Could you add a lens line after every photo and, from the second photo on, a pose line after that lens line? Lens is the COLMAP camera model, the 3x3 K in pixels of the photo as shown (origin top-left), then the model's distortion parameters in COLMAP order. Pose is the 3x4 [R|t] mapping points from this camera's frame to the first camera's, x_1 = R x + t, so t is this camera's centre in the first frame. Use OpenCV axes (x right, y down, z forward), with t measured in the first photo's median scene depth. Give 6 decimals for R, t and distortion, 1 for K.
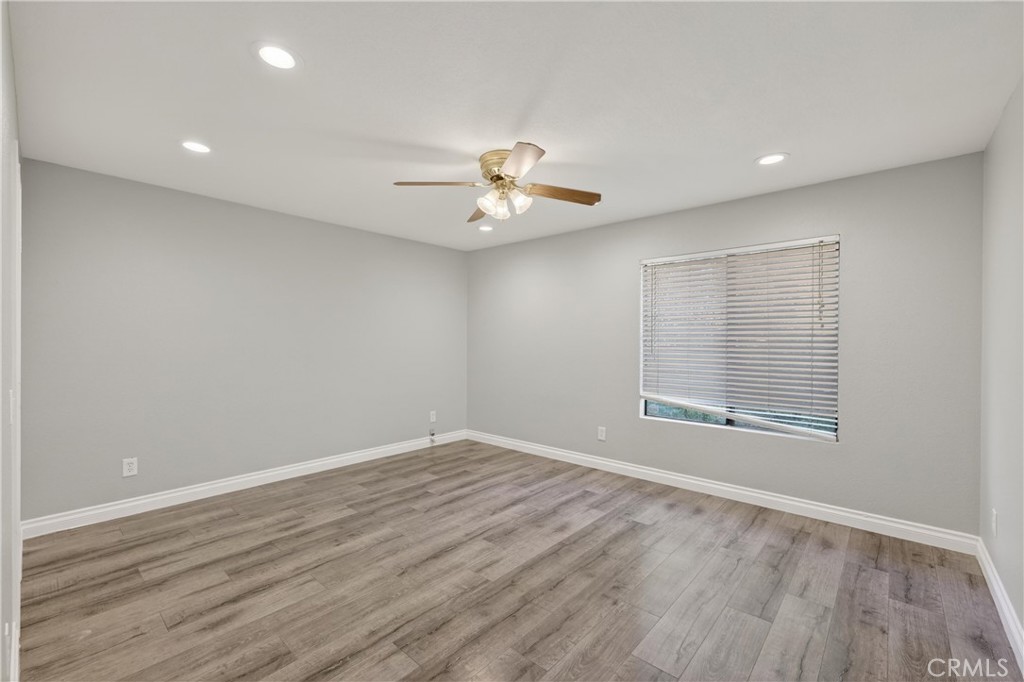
lens RADIAL K [[432.4, 0, 512.6], [0, 432.4, 339.3], [0, 0, 1]] dist [-0.000291, -0.000040]
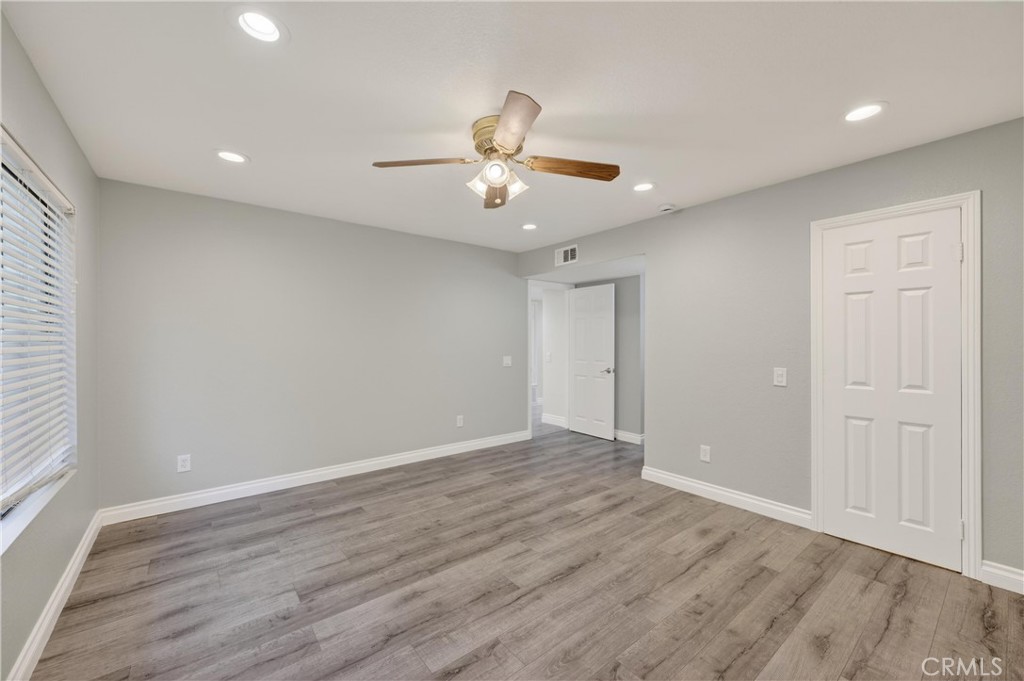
lens RADIAL K [[399.7, 0, 511.8], [0, 399.7, 340.6], [0, 0, 1]] dist [0.000002, -0.000002]
pose [[-0.985687, -0.002490, 0.168565, -0.198163], [-0.002271, 0.999996, 0.001488, -0.002476], [-0.168569, 0.001083, -0.985689, 1.920411]]
